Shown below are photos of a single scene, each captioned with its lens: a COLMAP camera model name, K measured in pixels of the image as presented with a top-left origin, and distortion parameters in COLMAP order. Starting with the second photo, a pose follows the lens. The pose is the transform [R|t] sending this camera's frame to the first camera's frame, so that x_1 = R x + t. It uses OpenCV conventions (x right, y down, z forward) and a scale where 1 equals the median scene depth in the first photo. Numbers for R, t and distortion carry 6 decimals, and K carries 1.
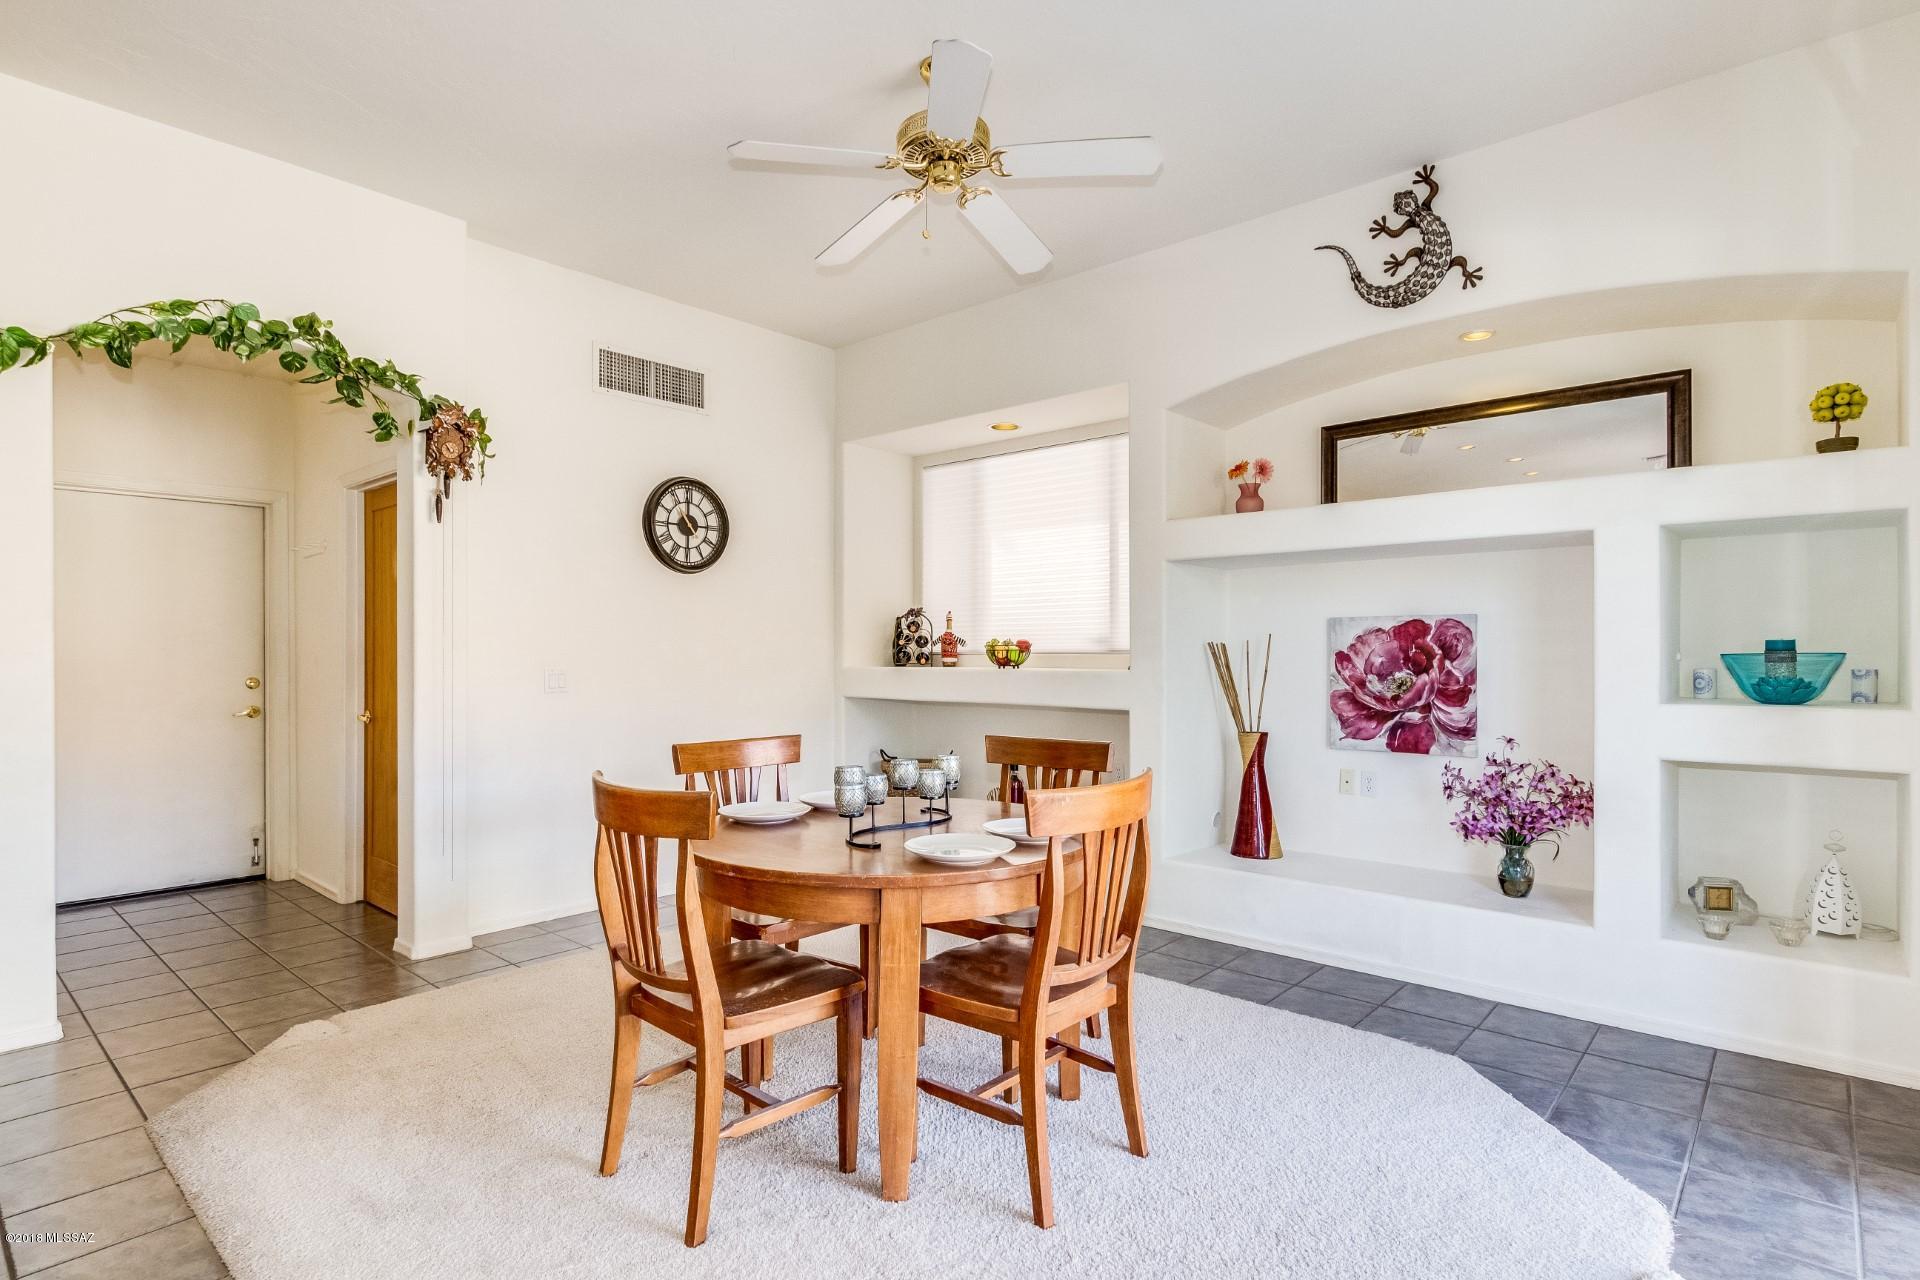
lens RADIAL K [[986.3, 0, 955.7], [0, 986.3, 654.8], [0, 0, 1]] dist [0.005161, 0.000412]
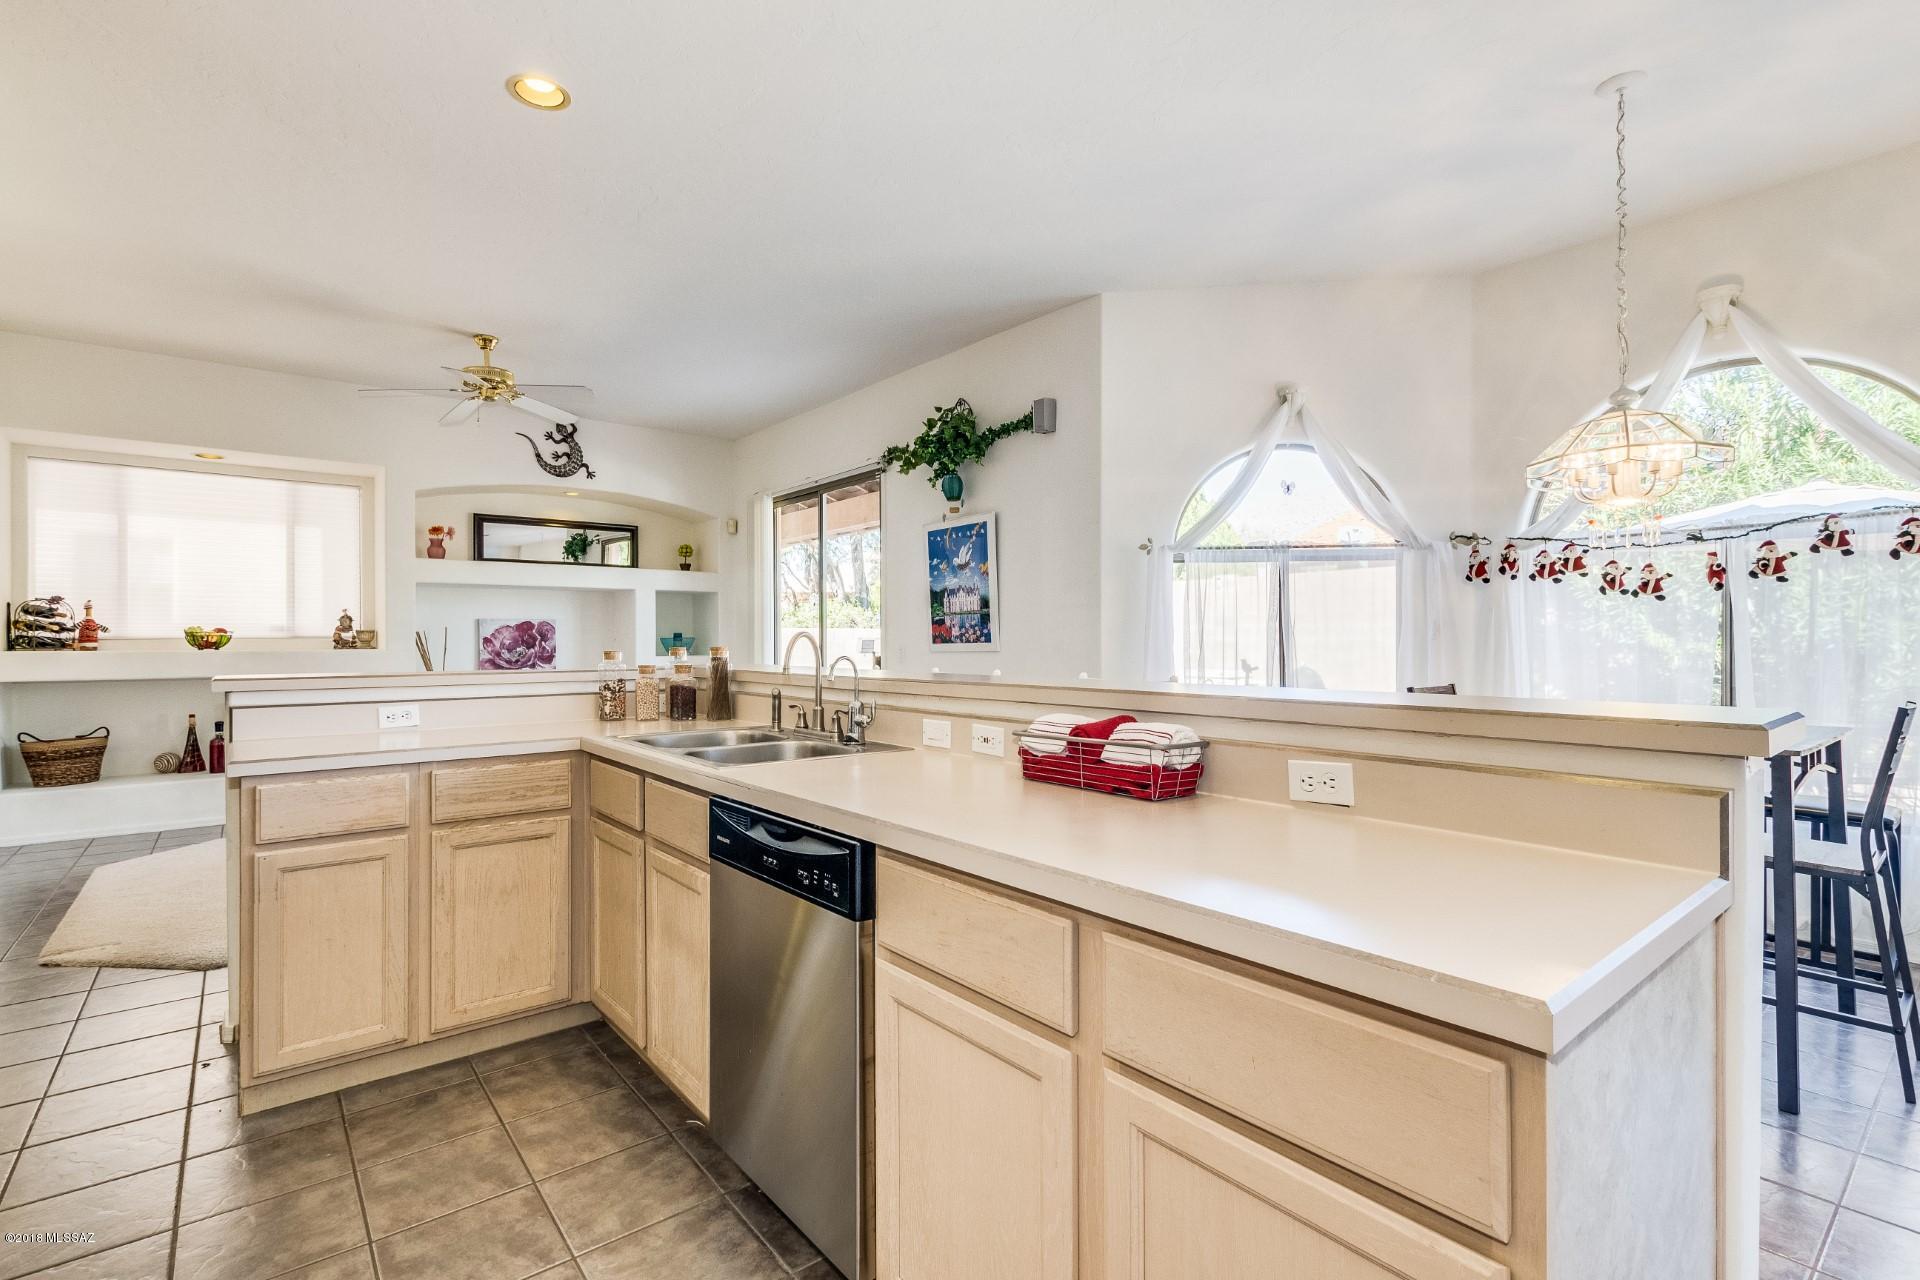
lens RADIAL K [[877.9, 0, 945.6], [0, 877.9, 639.3], [0, 0, 1]] dist [0.002420, -0.004344]
pose [[0.160193, 0.001357, 0.987085, -1.152984], [0.005263, 0.999984, -0.002229, 0.008923], [-0.987072, 0.005552, 0.160184, -0.118741]]
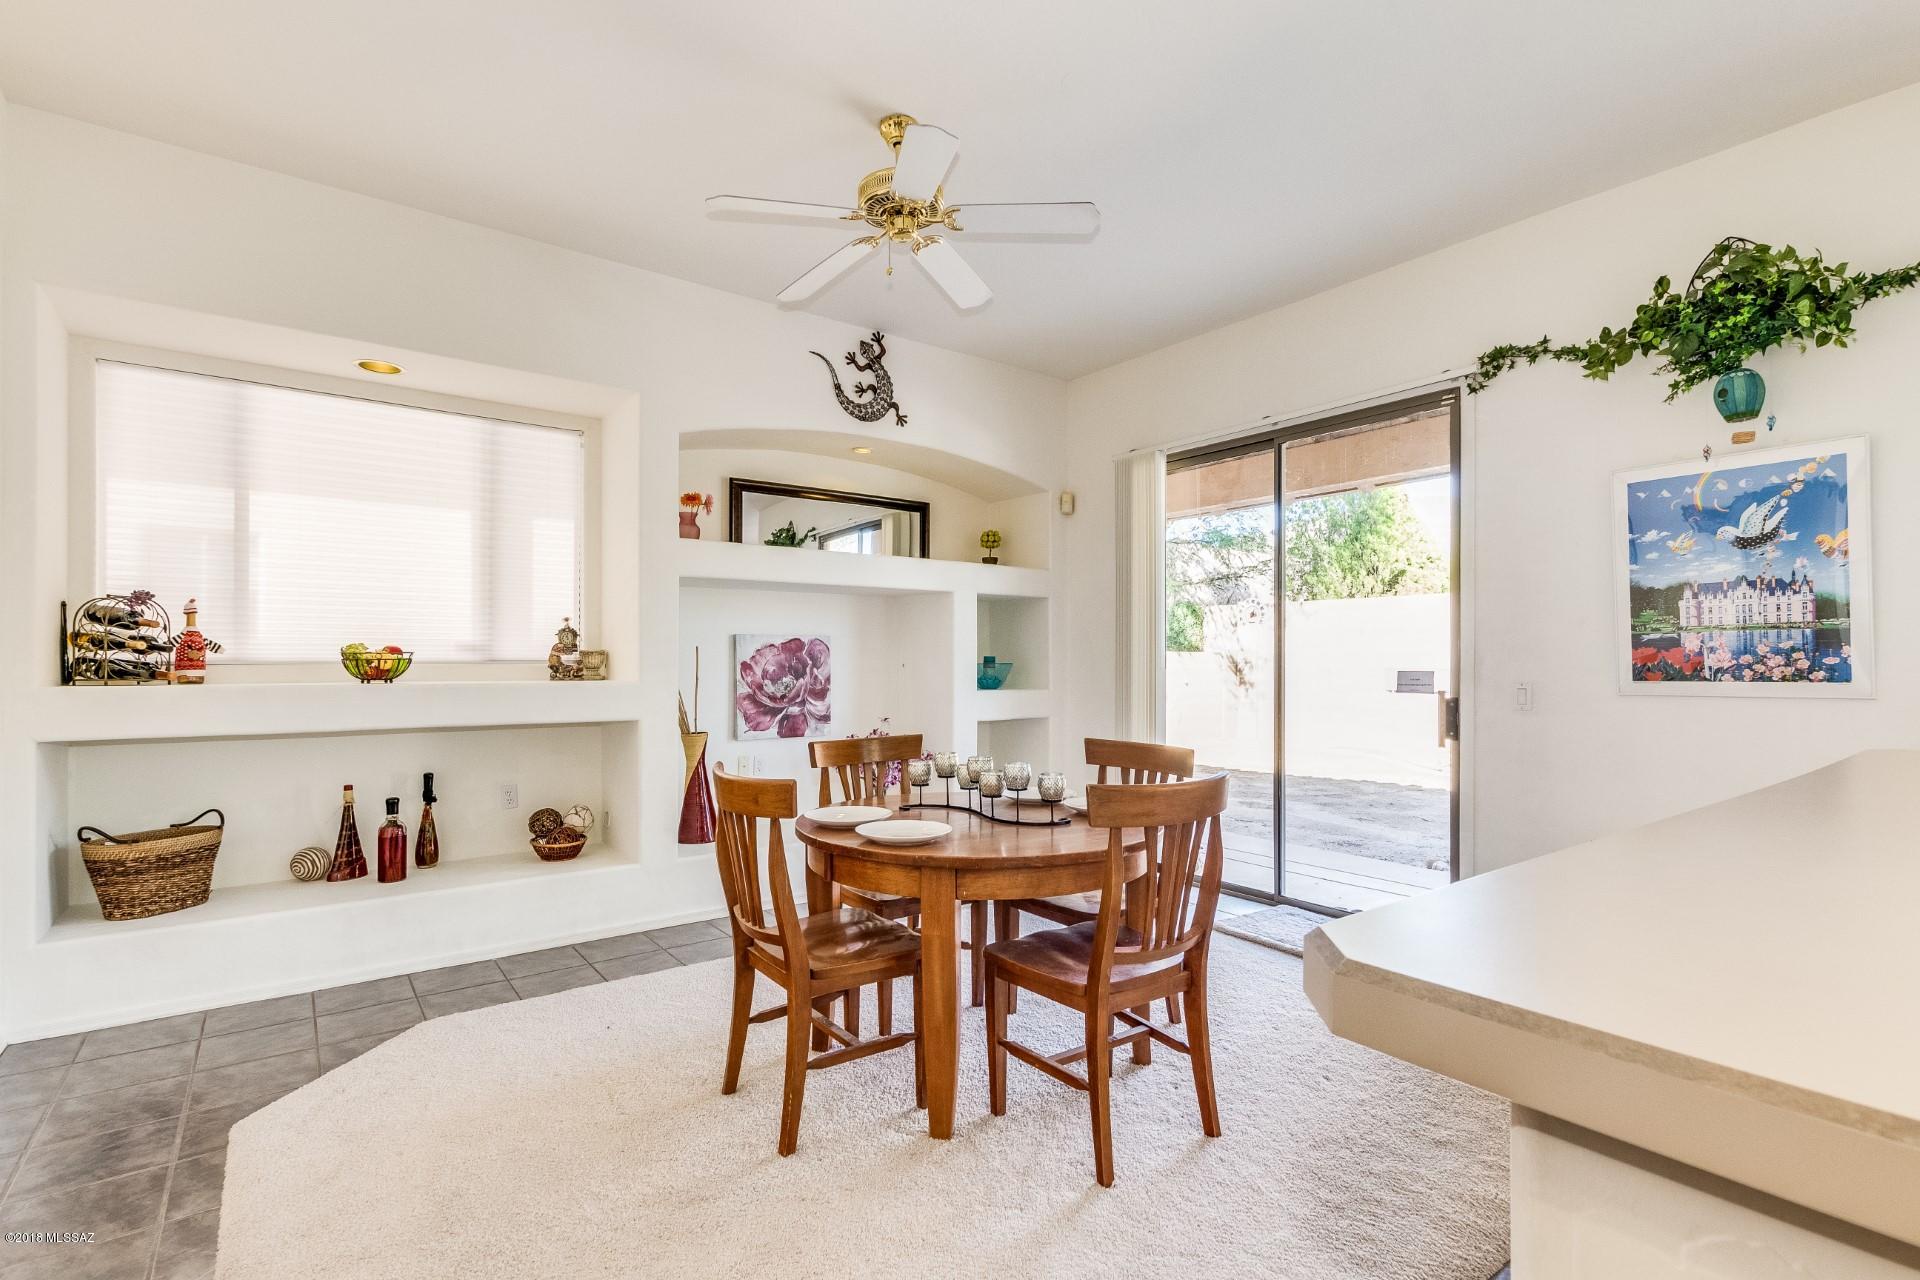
lens RADIAL K [[895.3, 0, 938.7], [0, 895.3, 657.2], [0, 0, 1]] dist [0.001636, -0.000683]
pose [[0.196606, 0.004027, 0.980474, -0.705539], [-0.000500, 0.999992, -0.004007, -0.004933], [-0.980483, 0.000297, 0.196606, 0.565857]]
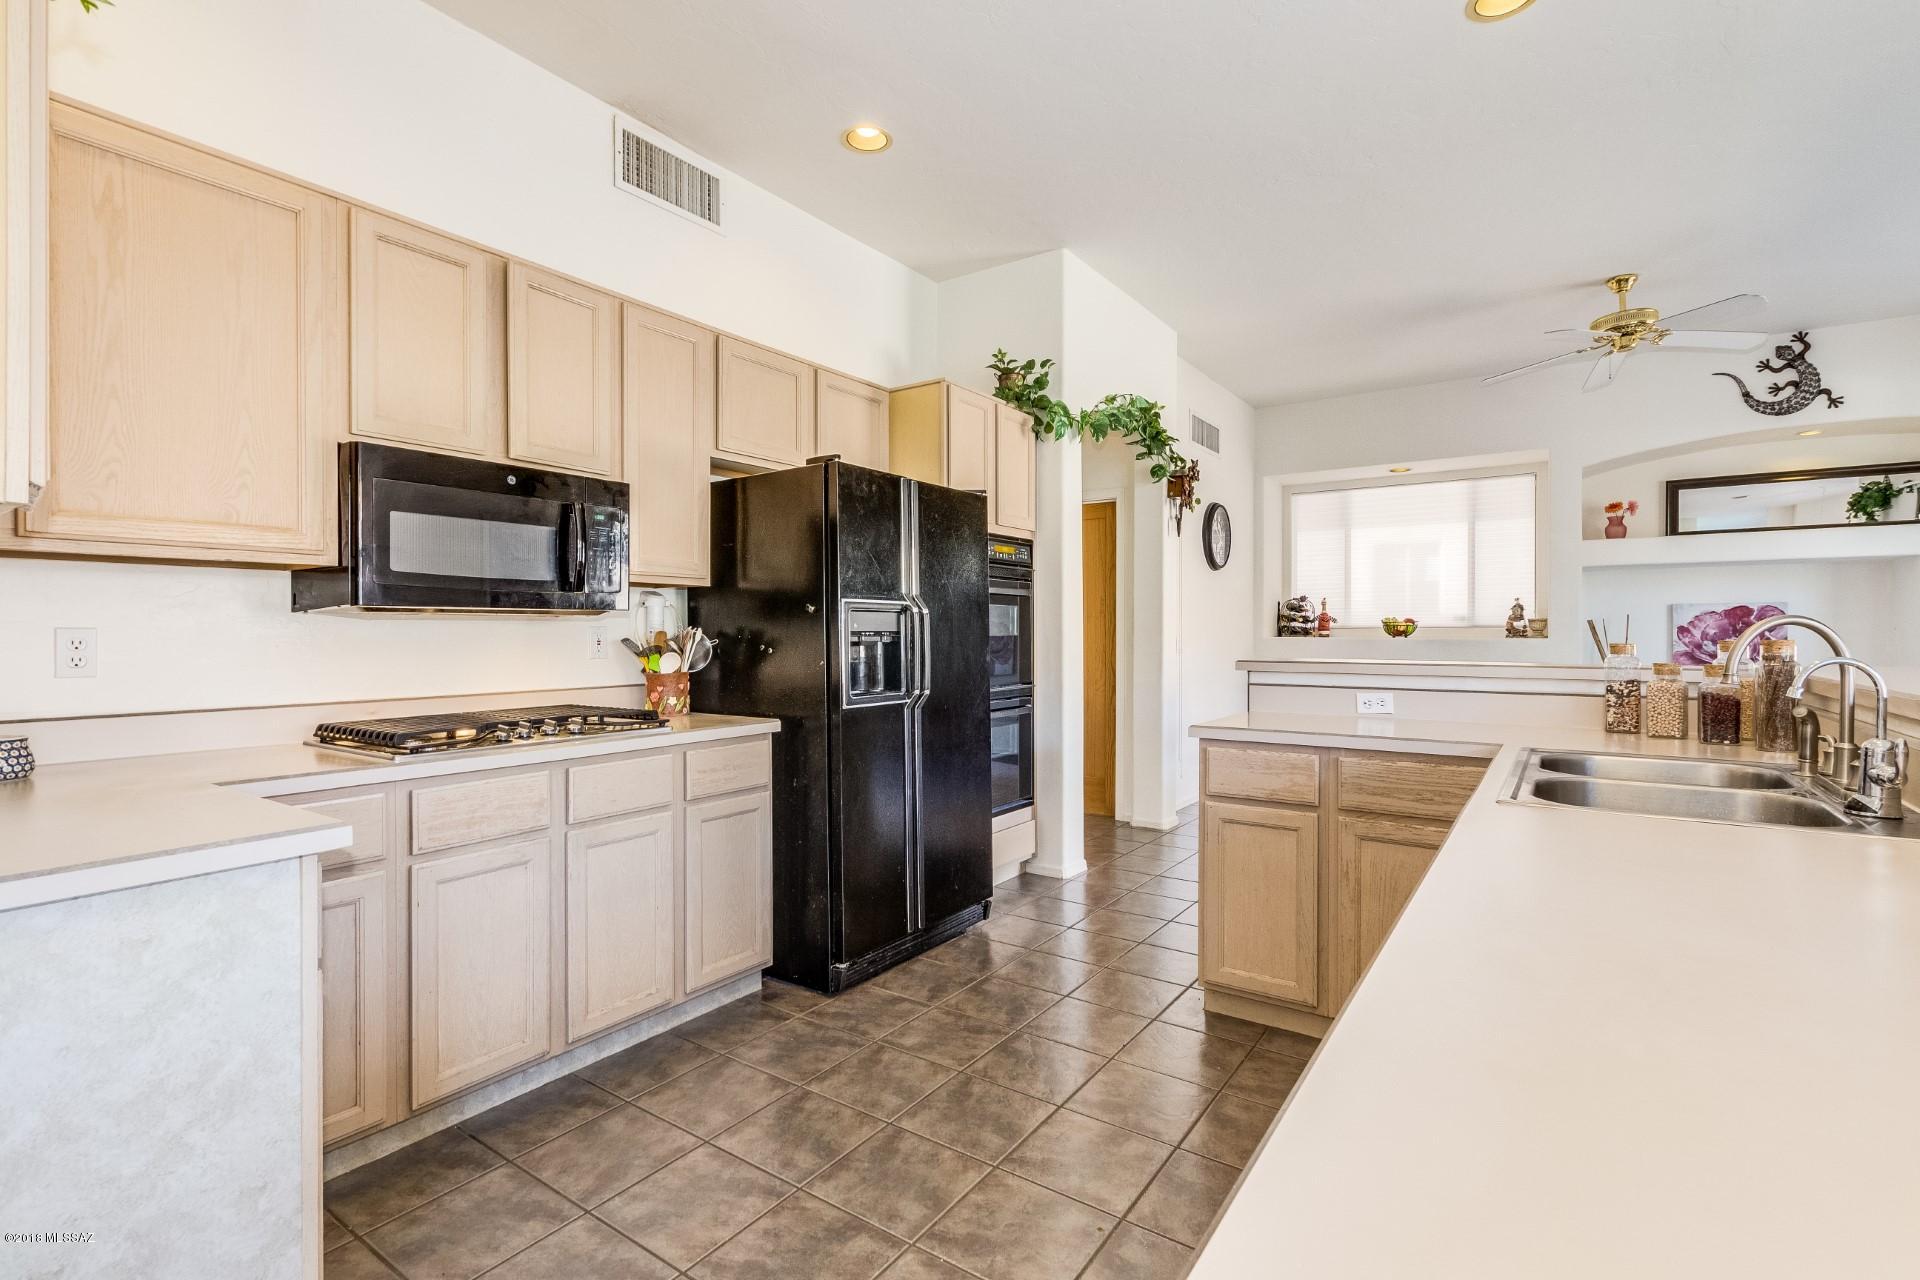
lens RADIAL K [[878.4, 0, 960.0], [0, 878.4, 640.0], [0, 0, 1]] dist [-0.004338, -0.001586]
pose [[0.993179, -0.000854, 0.116594, -0.951274], [0.000003, 0.999973, 0.007295, 0.009334], [-0.116598, -0.007244, 0.993153, -0.253087]]
